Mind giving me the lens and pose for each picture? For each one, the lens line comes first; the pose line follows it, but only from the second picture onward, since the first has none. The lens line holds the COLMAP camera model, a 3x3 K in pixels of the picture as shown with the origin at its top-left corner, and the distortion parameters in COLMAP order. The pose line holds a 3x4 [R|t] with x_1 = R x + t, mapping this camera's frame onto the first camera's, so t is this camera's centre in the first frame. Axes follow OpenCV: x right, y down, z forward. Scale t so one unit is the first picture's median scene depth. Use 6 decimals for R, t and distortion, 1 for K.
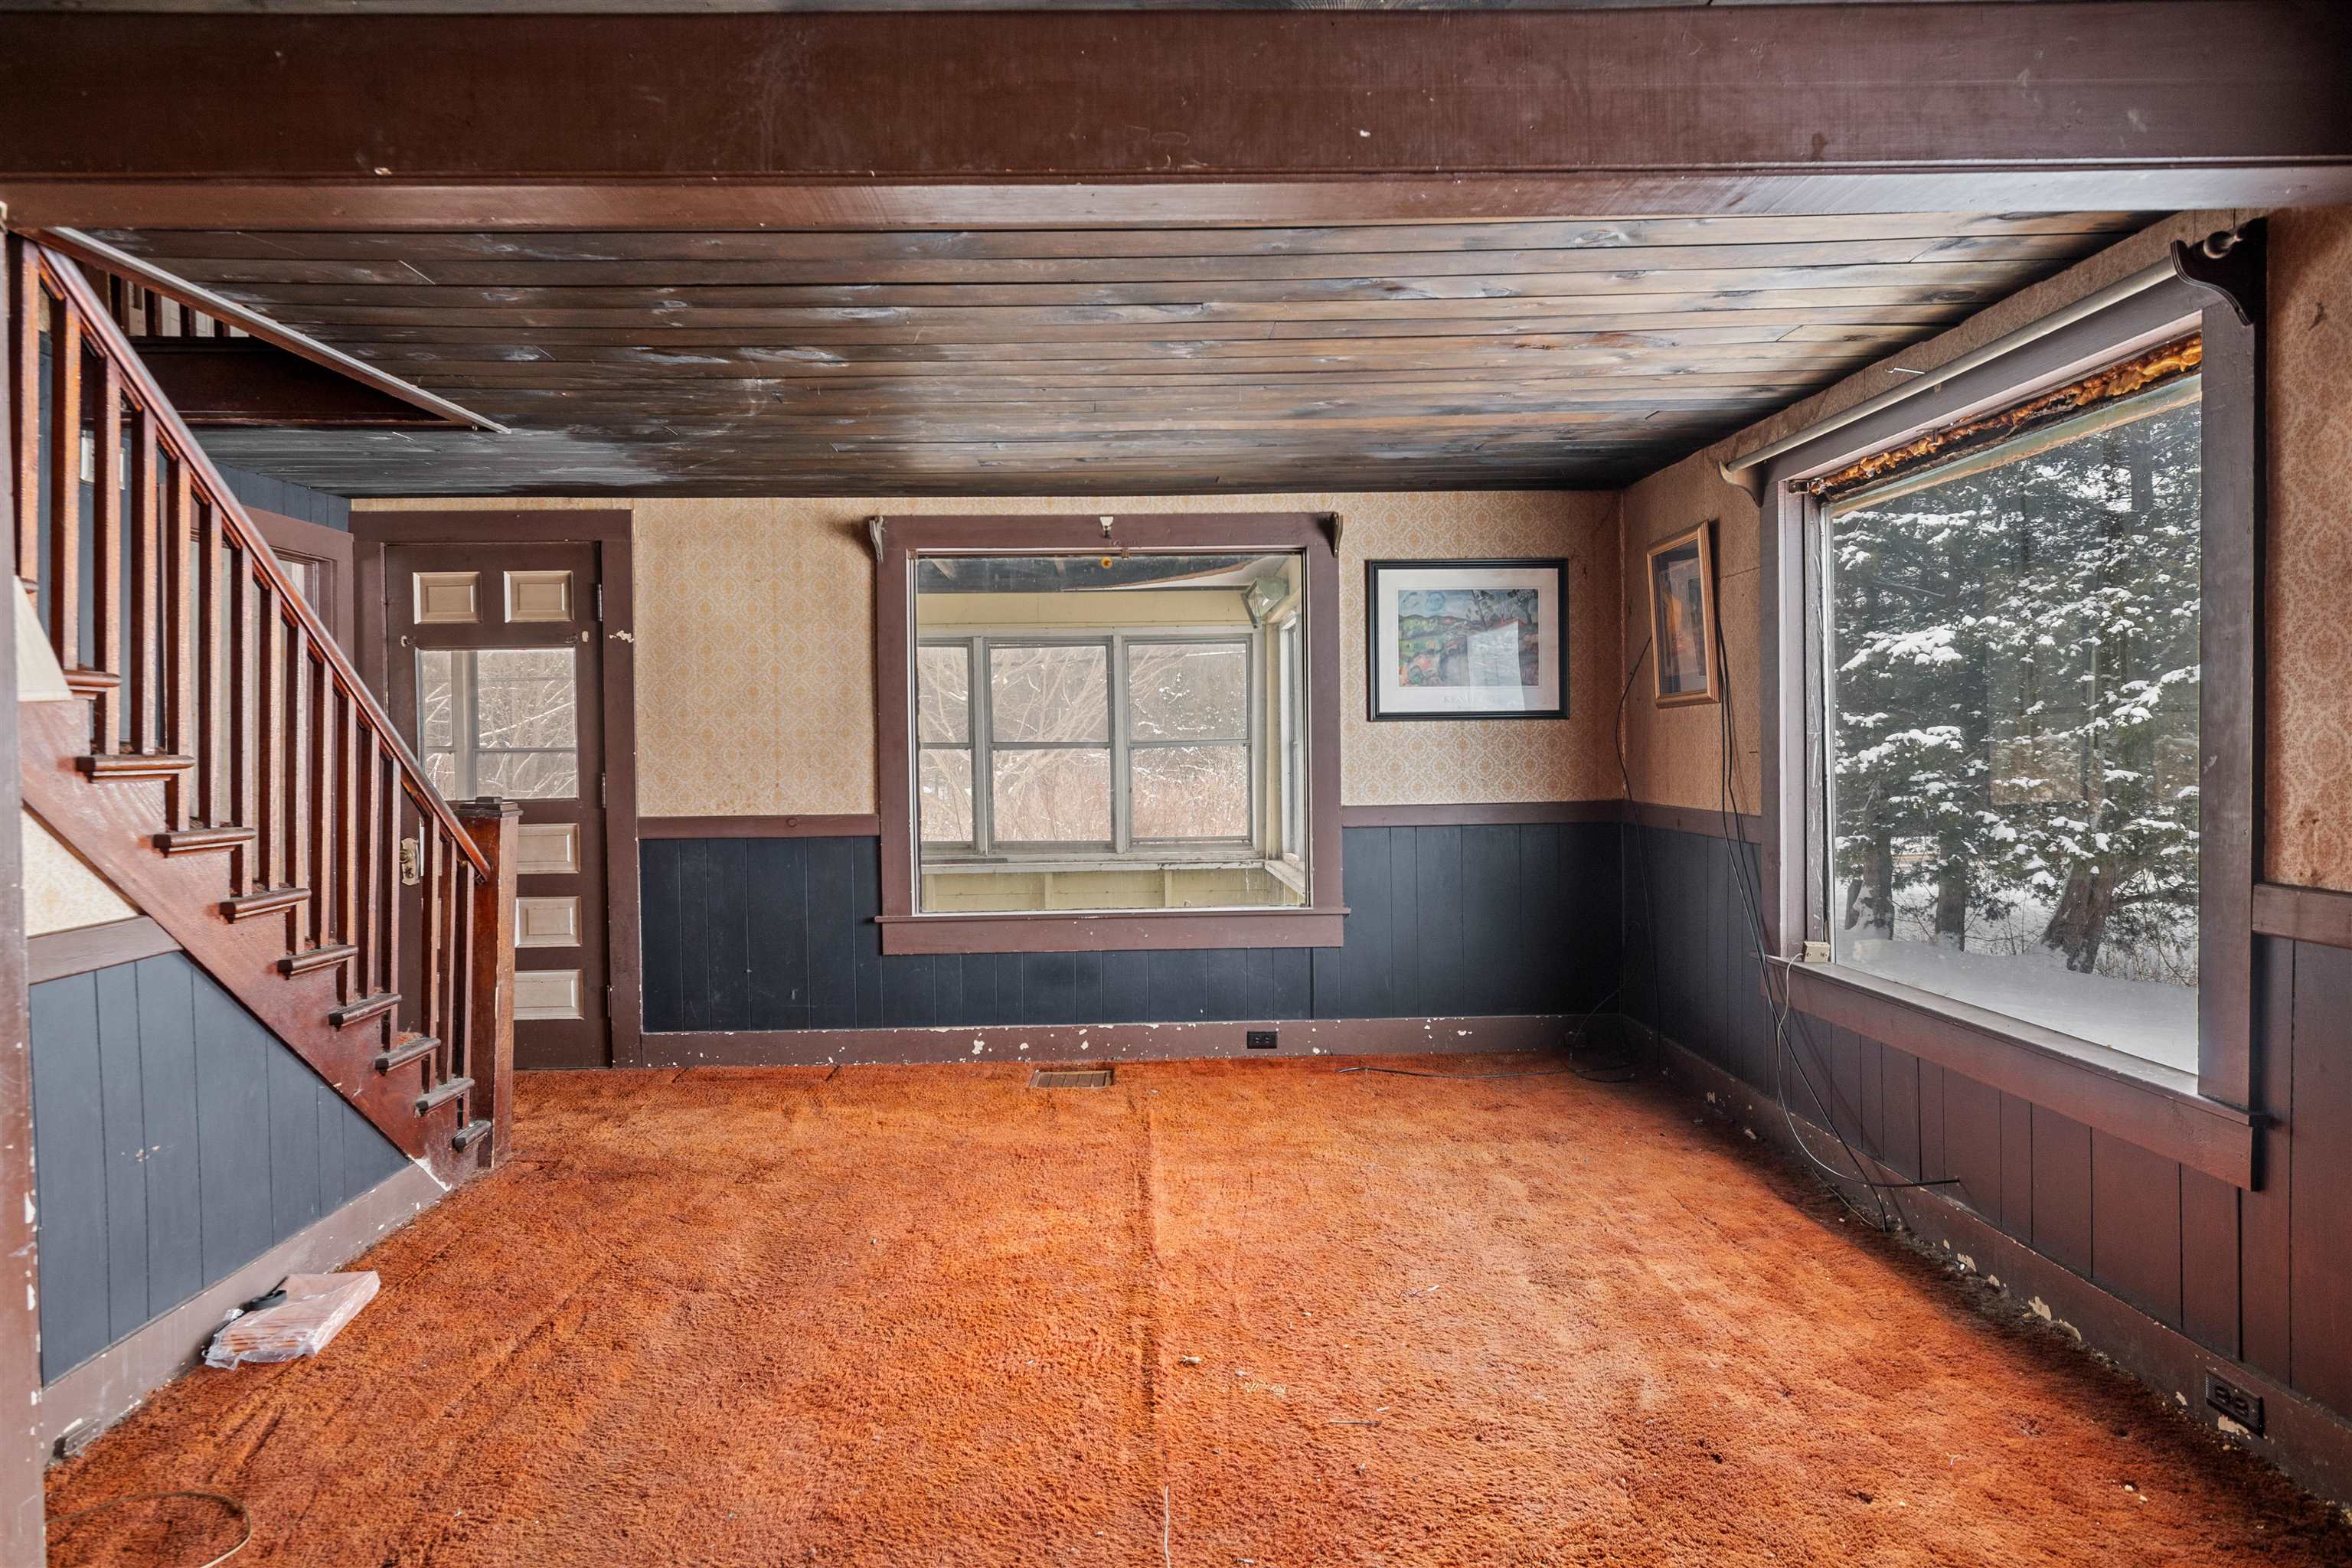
lens RADIAL K [[1277.5, 0, 1186.2], [0, 1277.5, 765.8], [0, 0, 1]] dist [-0.001629, 0.000847]
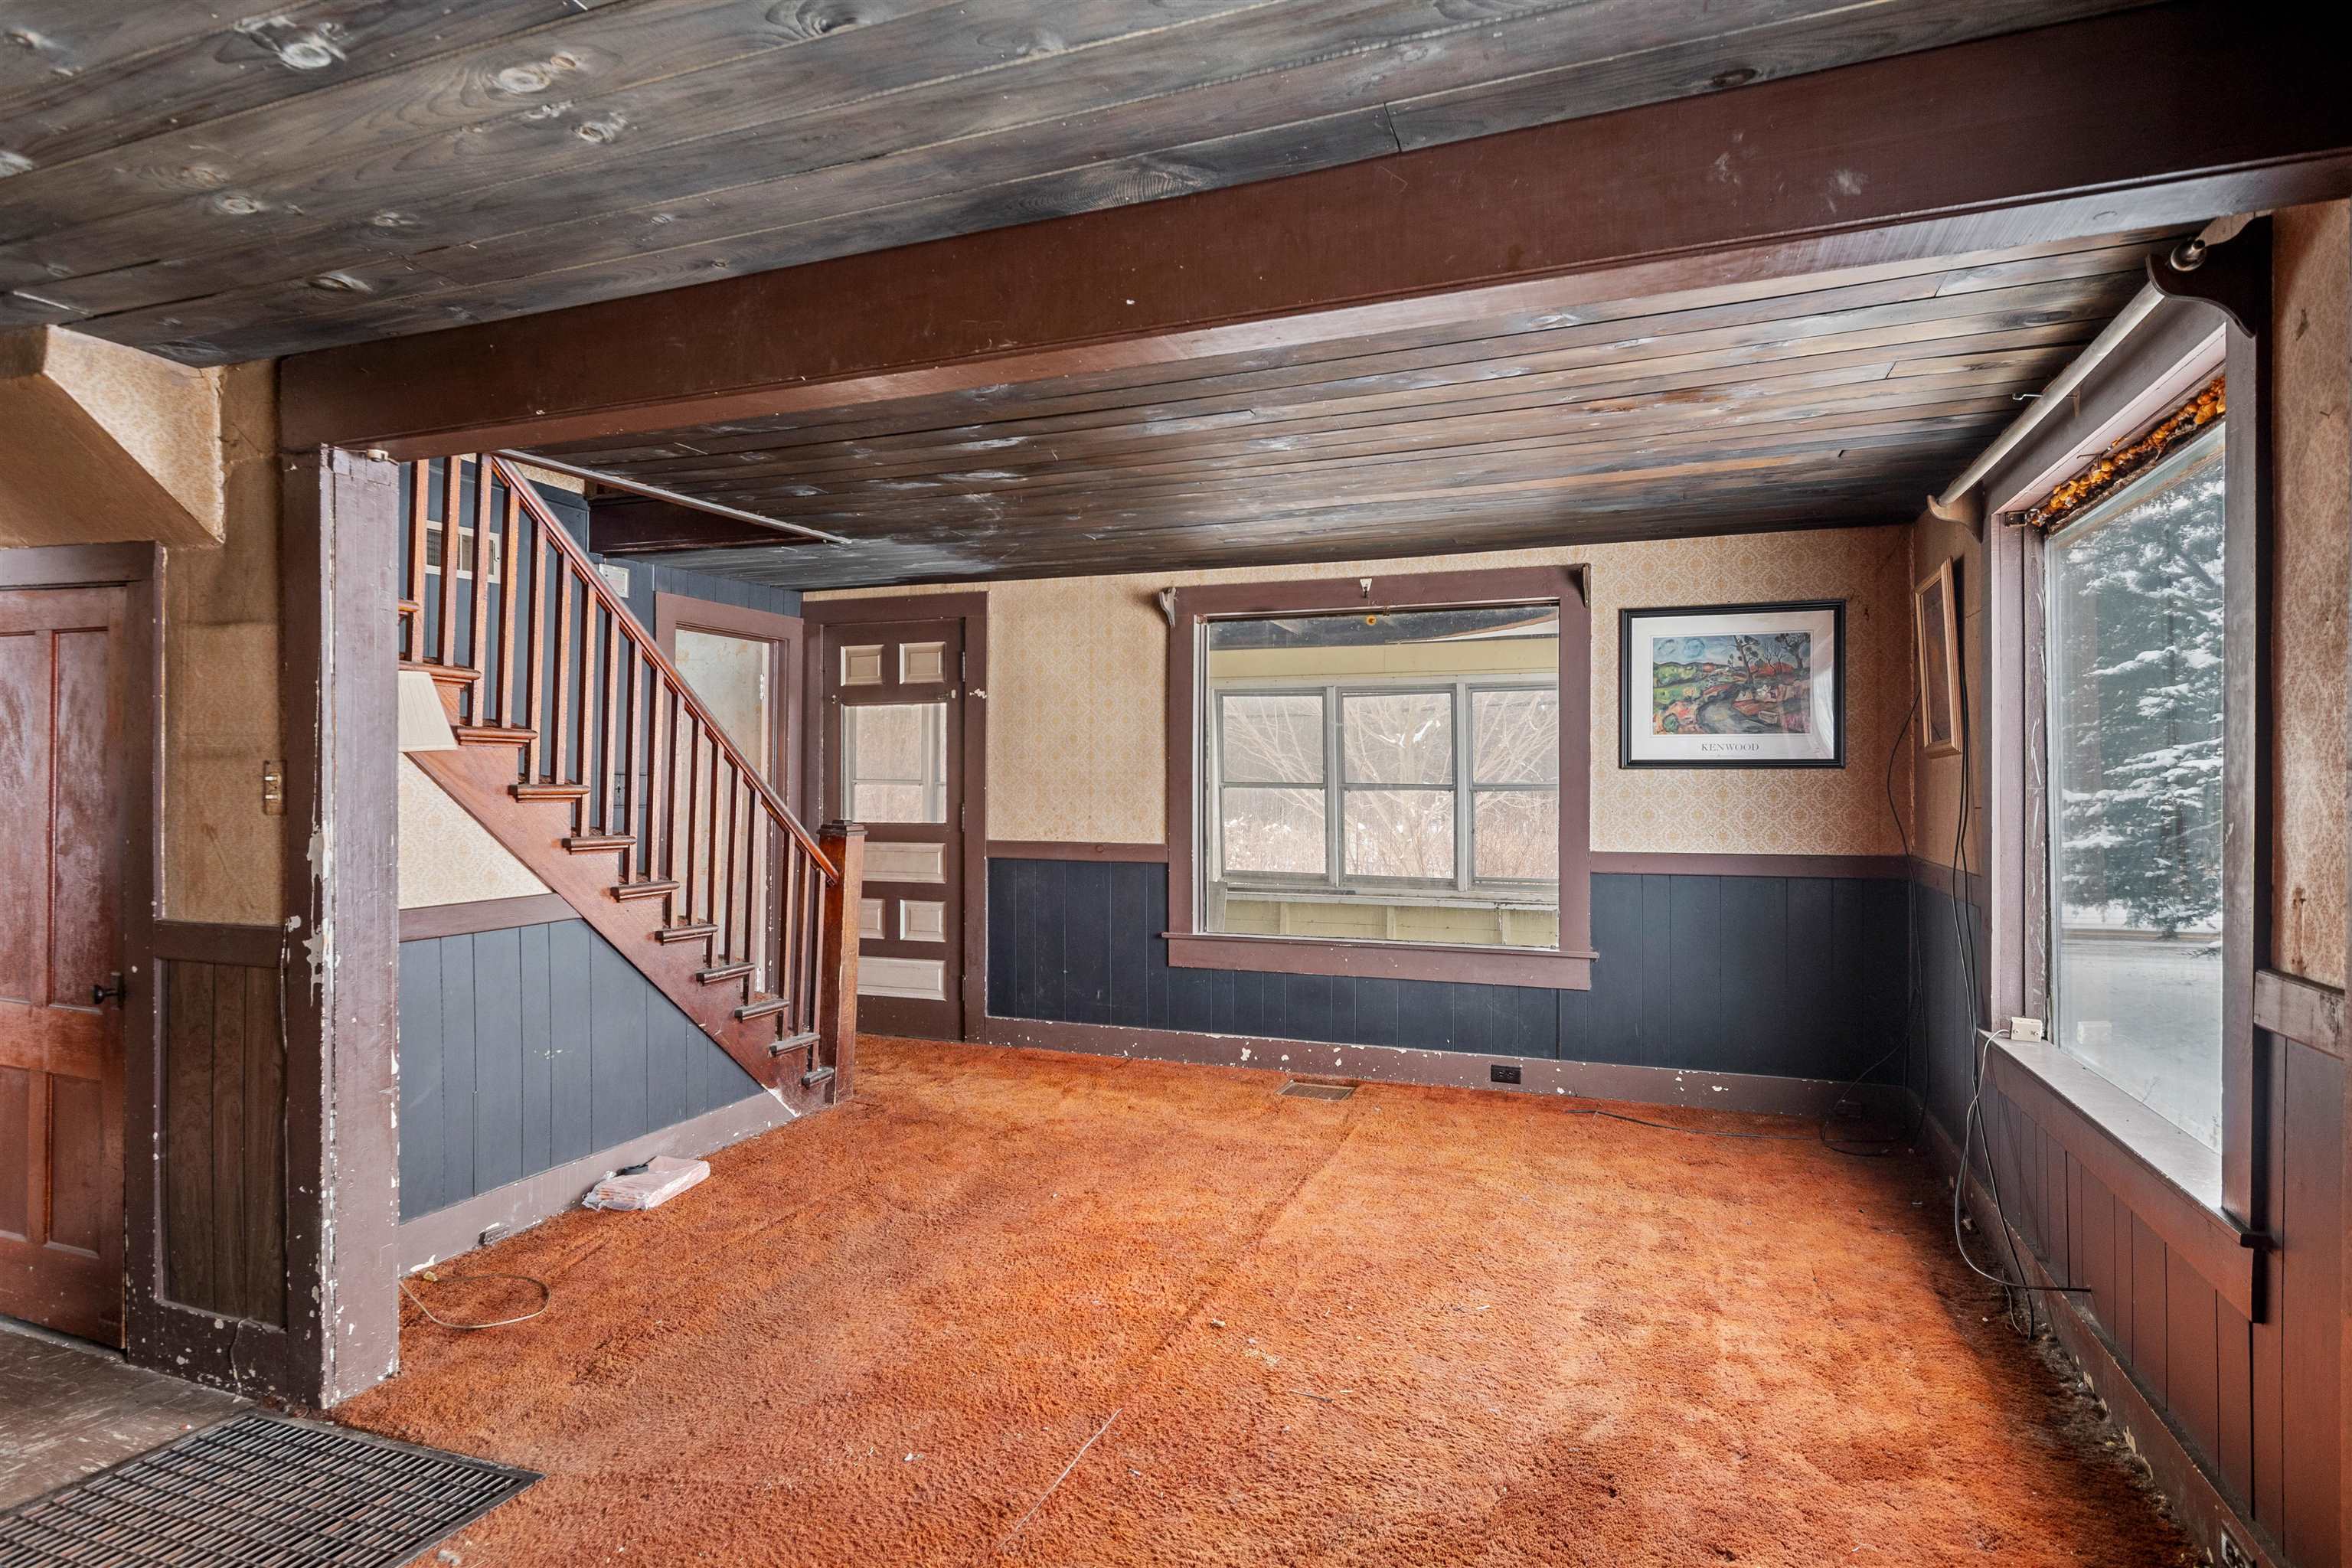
lens RADIAL K [[1277.5, 0, 1294.5], [0, 1277.5, 781.2], [0, 0, 1]] dist [-0.001629, 0.000847]
pose [[0.928261, 0.015059, -0.371624, 0.387891], [-0.021740, 0.999668, -0.013795, -0.007574], [0.371293, 0.020884, 0.928281, -0.043977]]
